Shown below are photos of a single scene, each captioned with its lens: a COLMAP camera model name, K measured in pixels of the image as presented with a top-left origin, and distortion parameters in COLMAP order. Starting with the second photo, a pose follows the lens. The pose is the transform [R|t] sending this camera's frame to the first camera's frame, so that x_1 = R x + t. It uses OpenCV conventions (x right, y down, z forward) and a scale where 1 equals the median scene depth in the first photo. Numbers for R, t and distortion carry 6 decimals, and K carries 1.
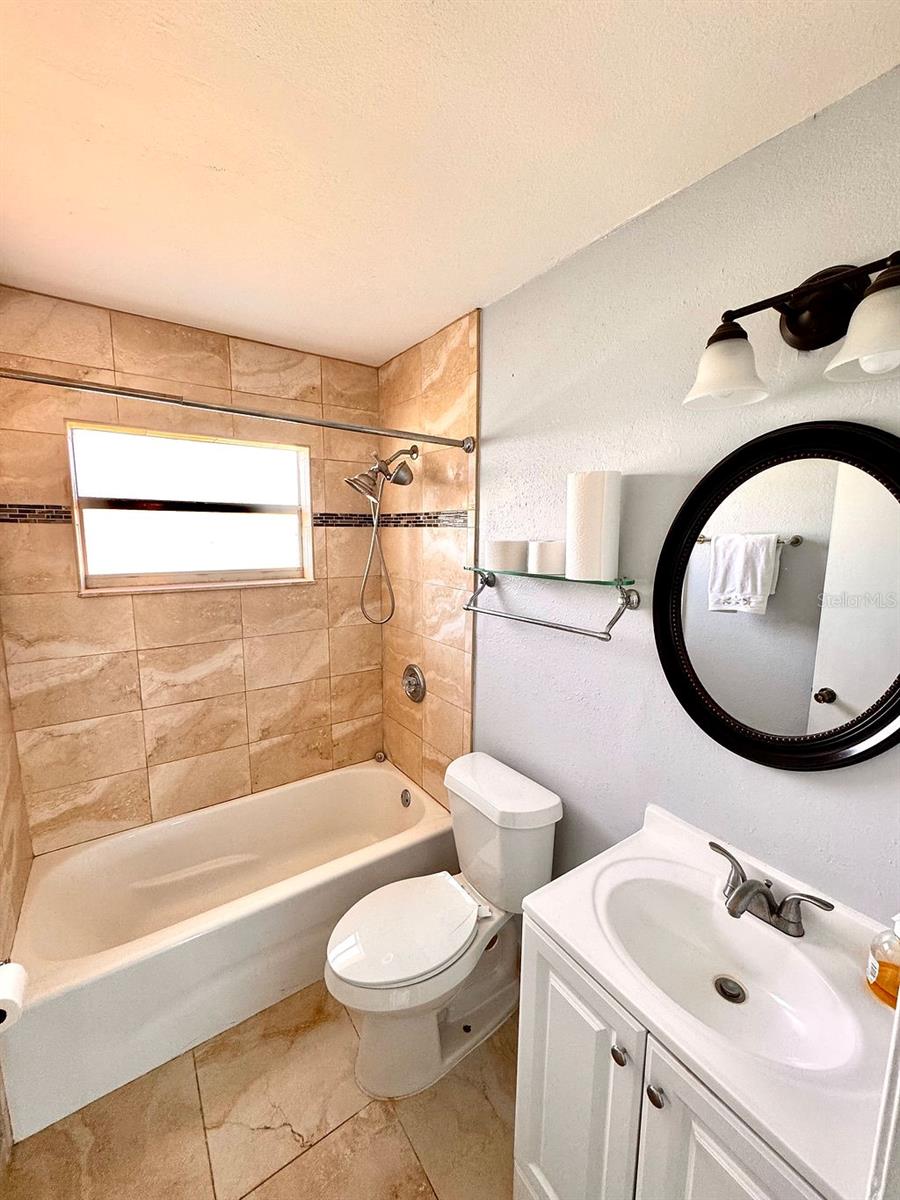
lens RADIAL K [[477.5, 0, 453.3], [0, 477.5, 600.0], [0, 0, 1]] dist [-0.002635, 0.000245]
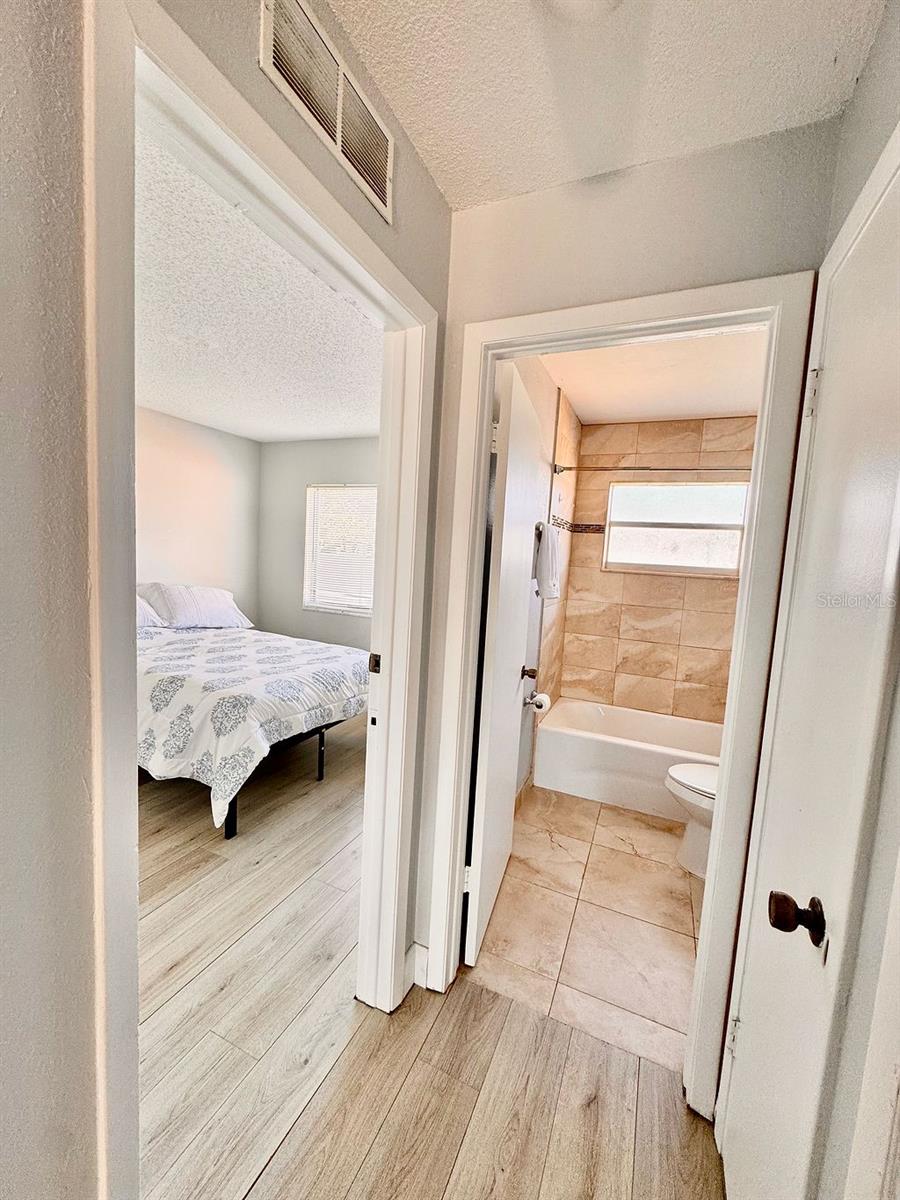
lens RADIAL K [[477.5, 0, 449.3], [0, 477.5, 600.6], [0, 0, 1]] dist [-0.002635, 0.000245]
pose [[0.513474, 0.104467, -0.851722, 0.514713], [-0.172810, 0.984815, 0.016610, 0.168183], [0.840524, 0.138657, 0.523730, -0.473610]]
